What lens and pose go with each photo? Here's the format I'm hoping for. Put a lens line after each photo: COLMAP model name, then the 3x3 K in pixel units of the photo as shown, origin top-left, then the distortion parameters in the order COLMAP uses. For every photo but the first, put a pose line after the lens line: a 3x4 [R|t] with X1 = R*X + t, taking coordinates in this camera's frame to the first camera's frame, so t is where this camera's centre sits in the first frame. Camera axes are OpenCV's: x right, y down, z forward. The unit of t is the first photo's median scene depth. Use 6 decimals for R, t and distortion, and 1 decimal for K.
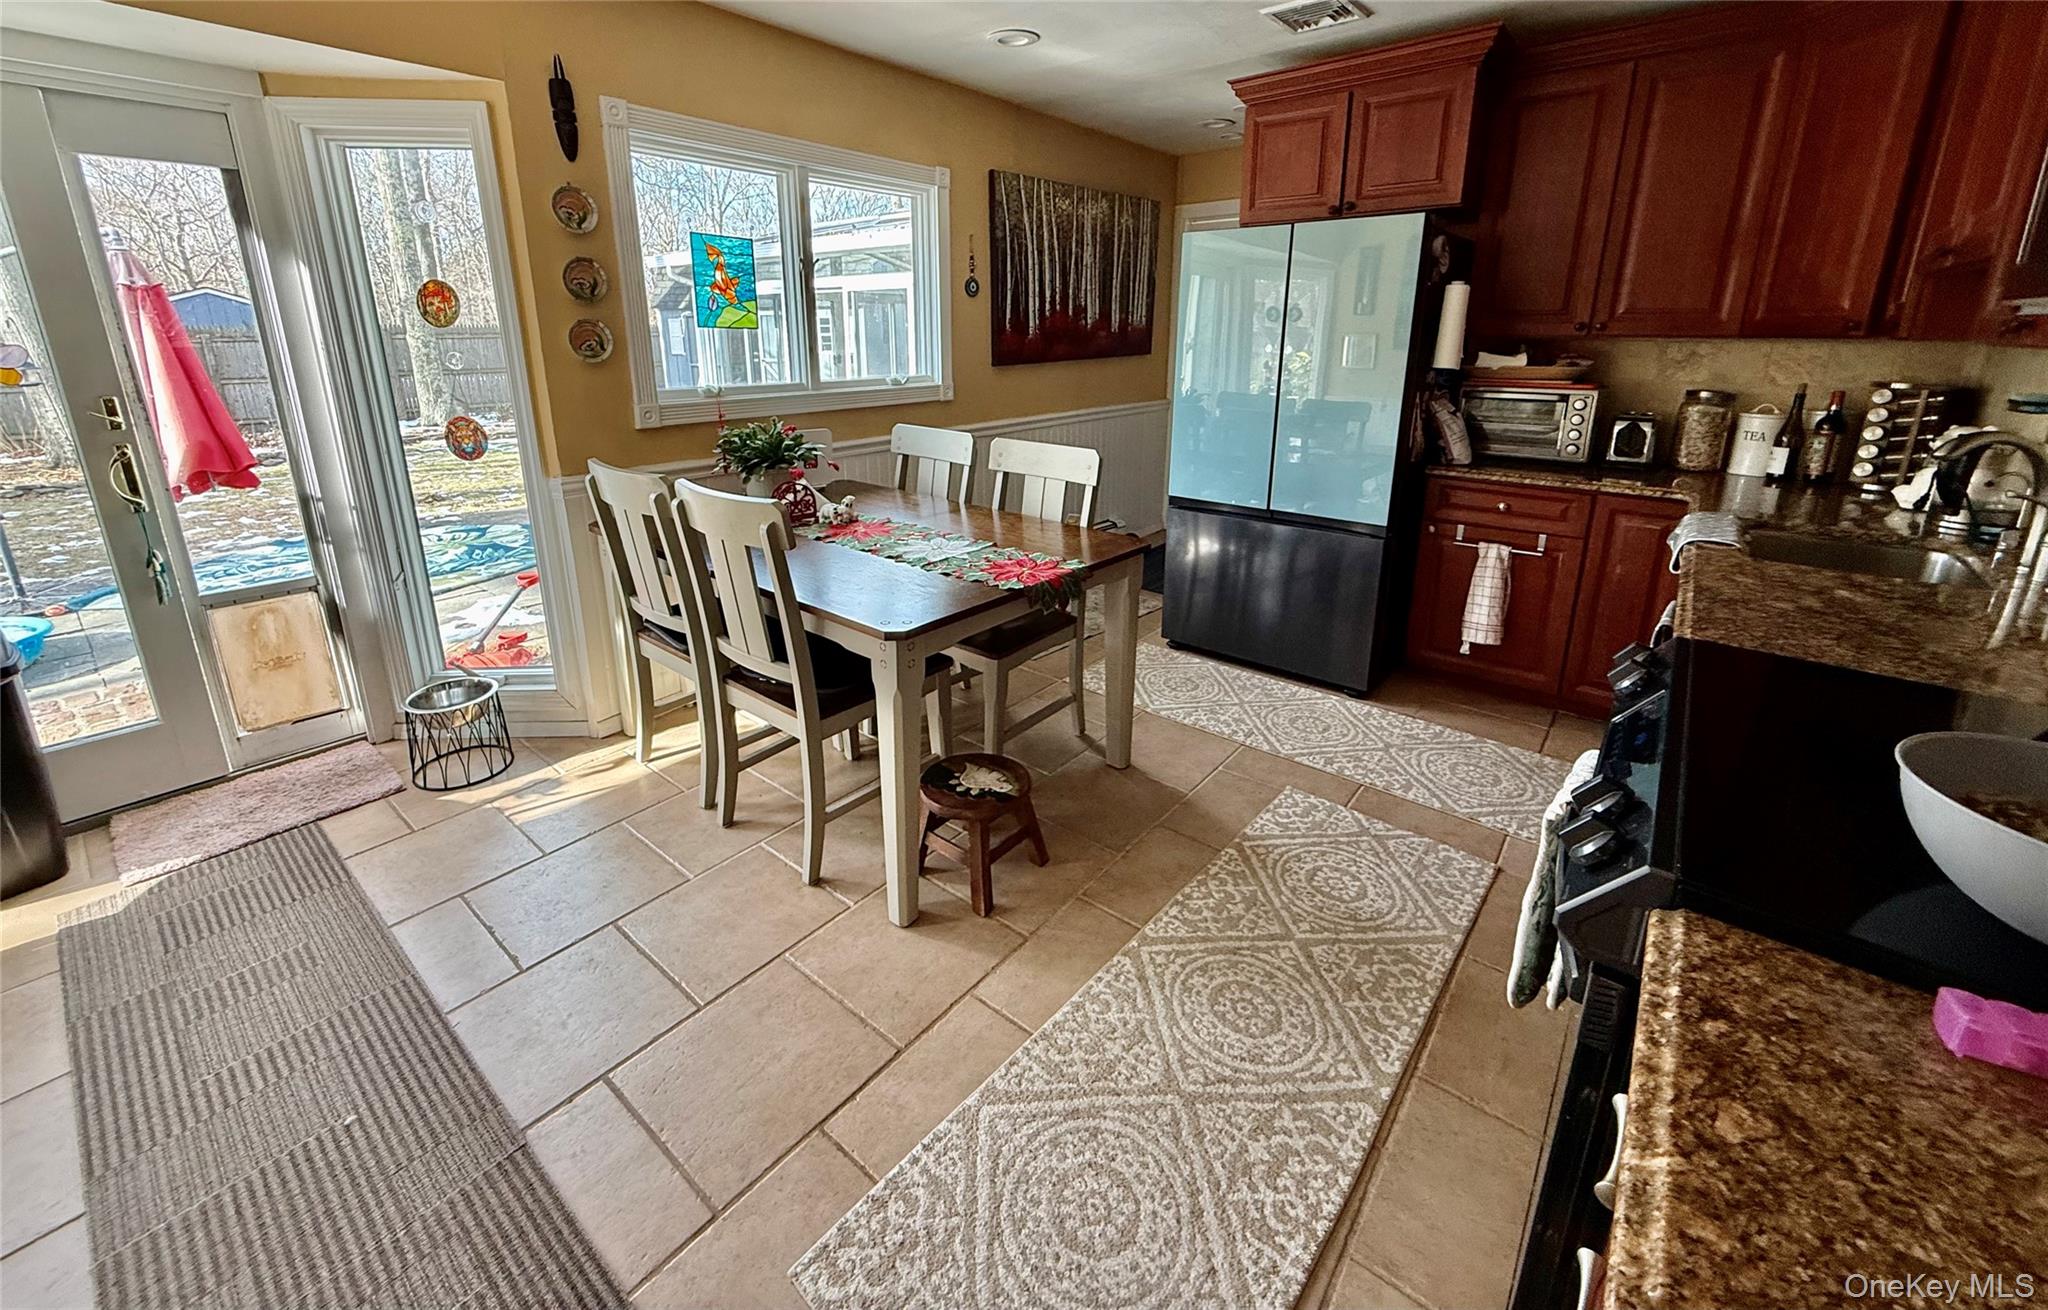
lens RADIAL K [[817.9, 0, 1009.8], [0, 817.9, 545.3], [0, 0, 1]] dist [0.000373, -0.000017]
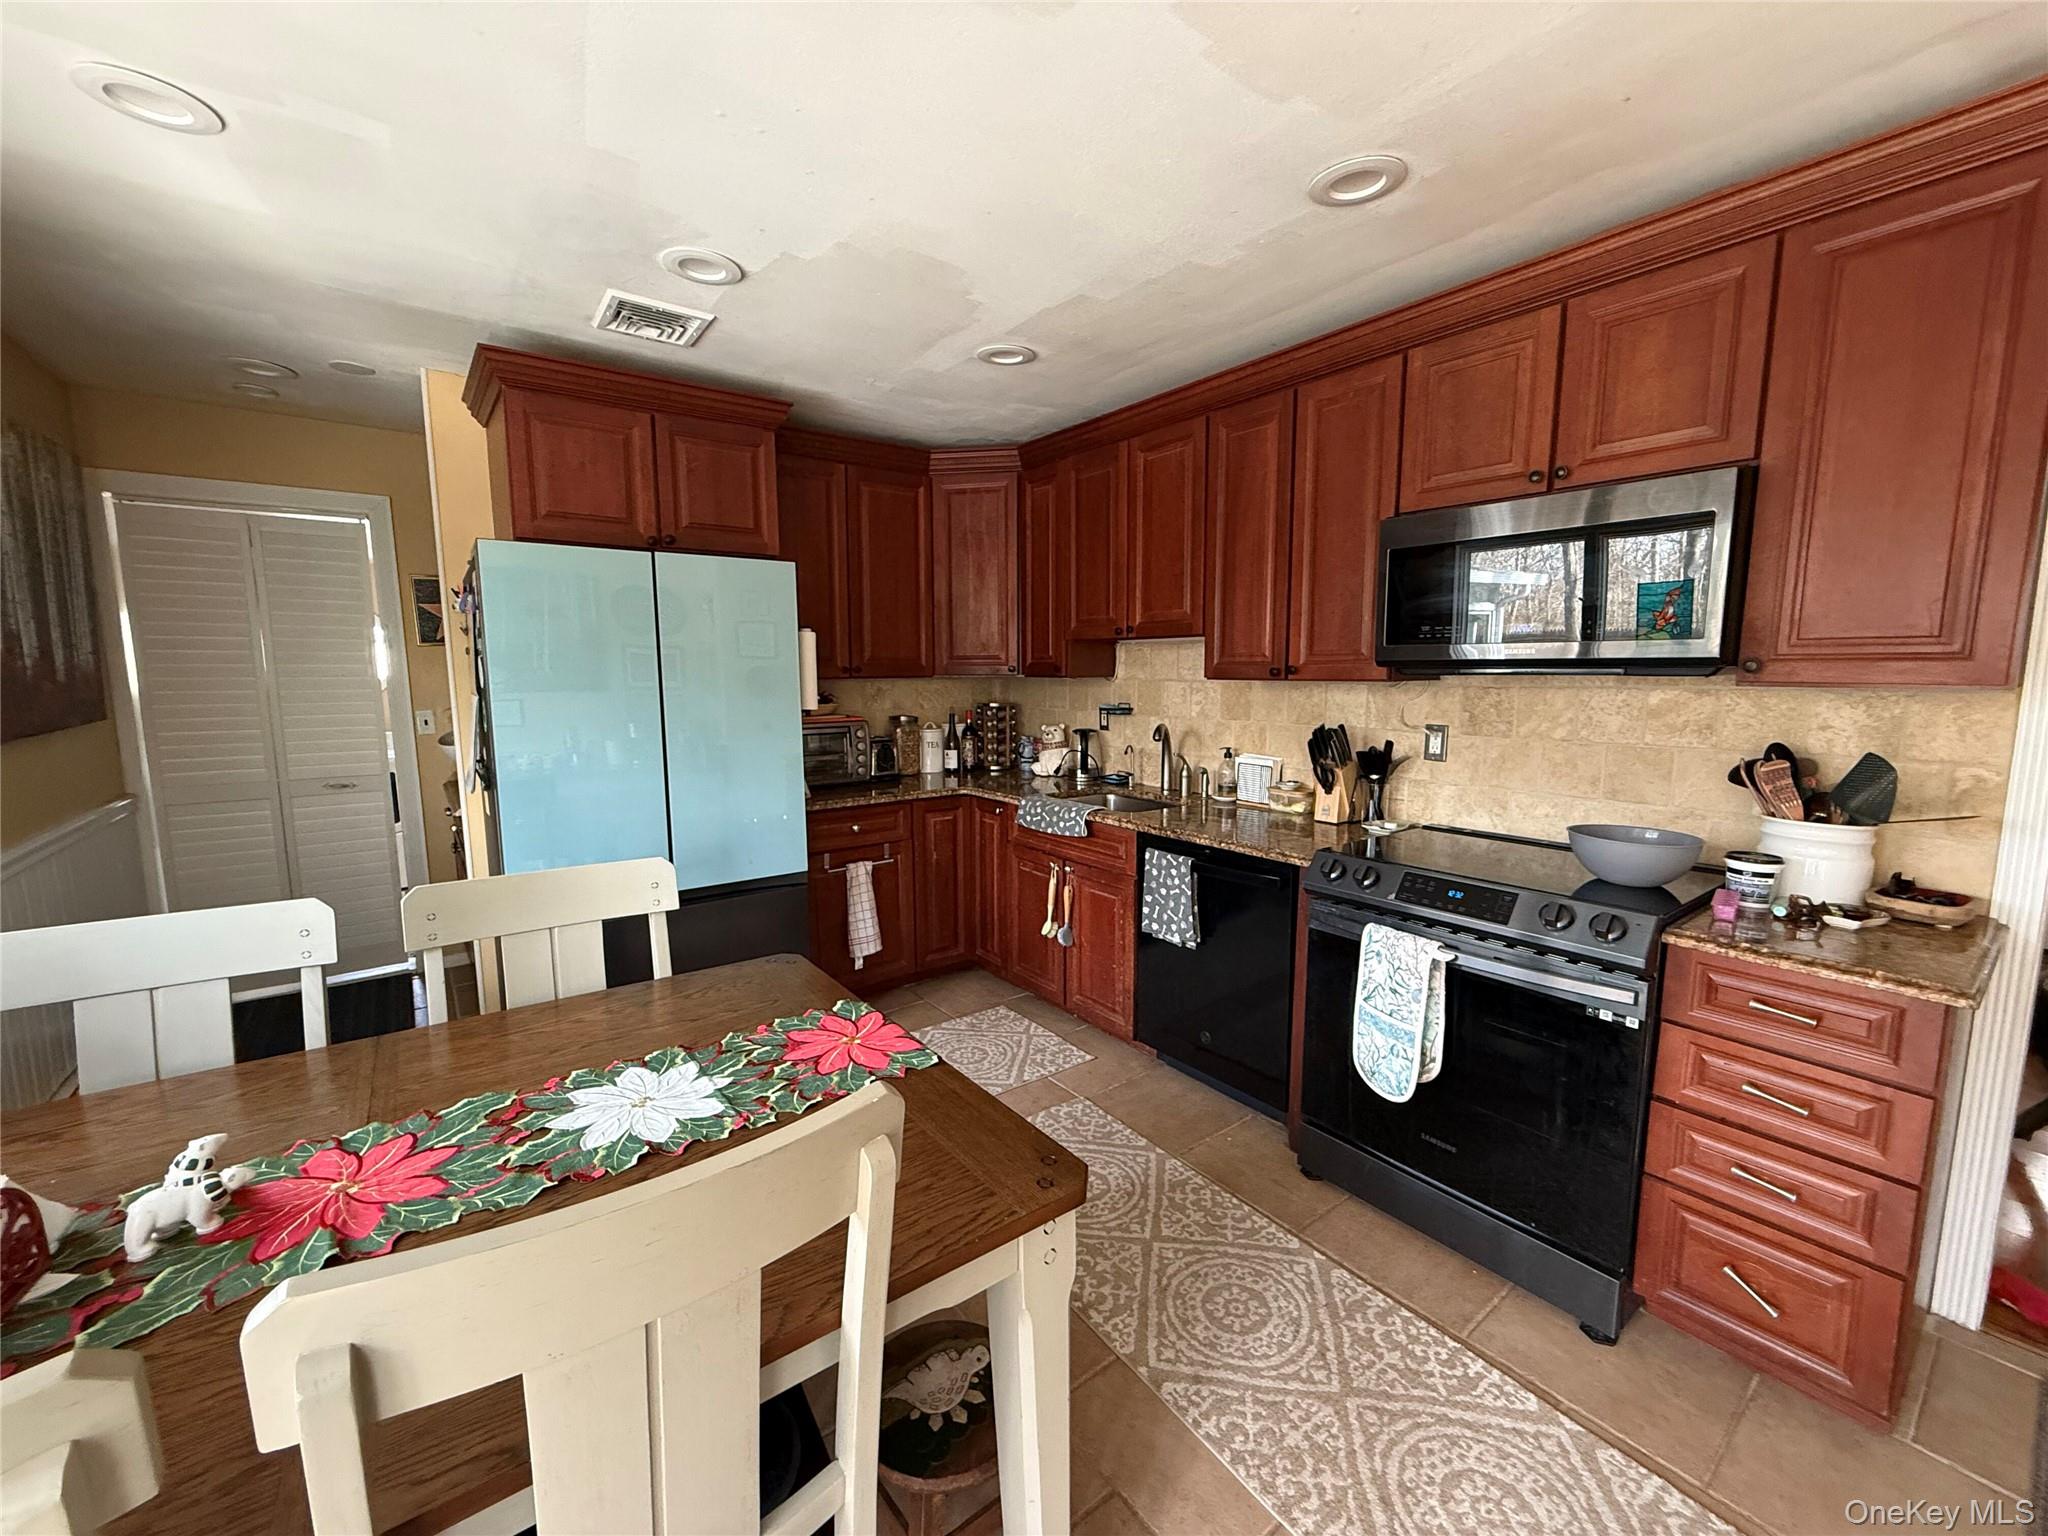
lens RADIAL K [[816.8, 0, 1024.7], [0, 816.8, 767.6], [0, 0, 1]] dist [0.001090, -0.000074]
pose [[0.220235, -0.123364, 0.967615, -0.768279], [0.252152, 0.965455, 0.065697, -0.264627], [-0.942293, 0.229517, 0.243733, 0.919317]]
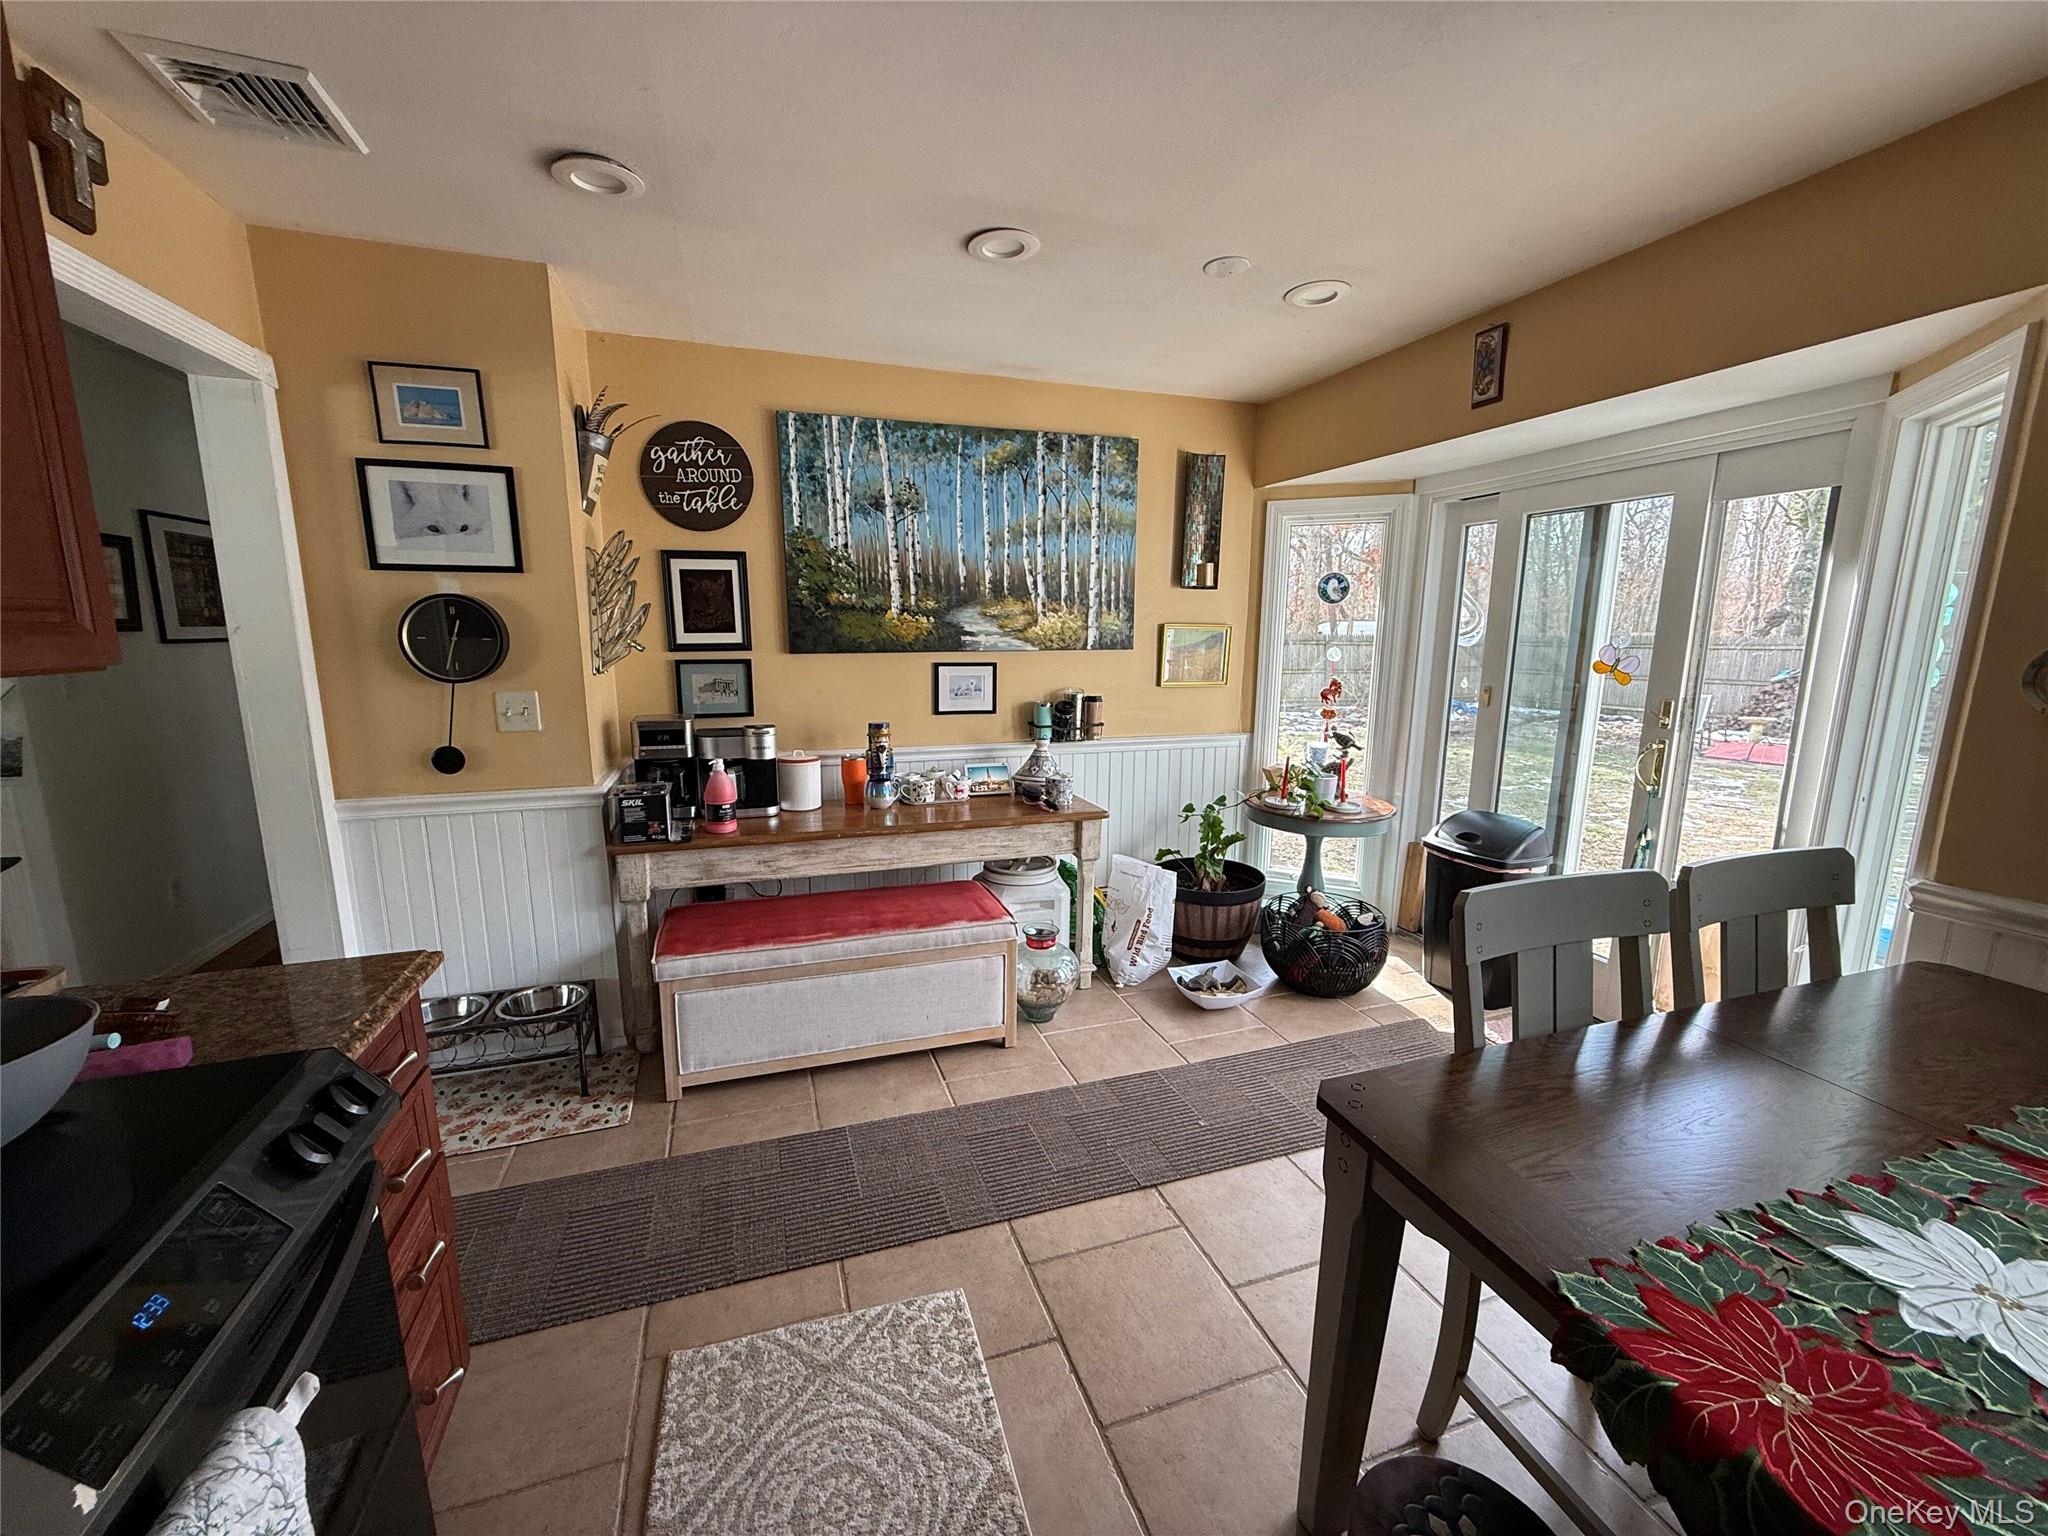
lens RADIAL K [[816.8, 0, 1024.6], [0, 816.8, 771.8], [0, 0, 1]] dist [0.001090, -0.000074]
pose [[-0.518915, 0.145408, -0.842368, 0.592714], [-0.229114, 0.925714, 0.300933, -0.322814], [0.823550, 0.349157, -0.447052, 1.120999]]
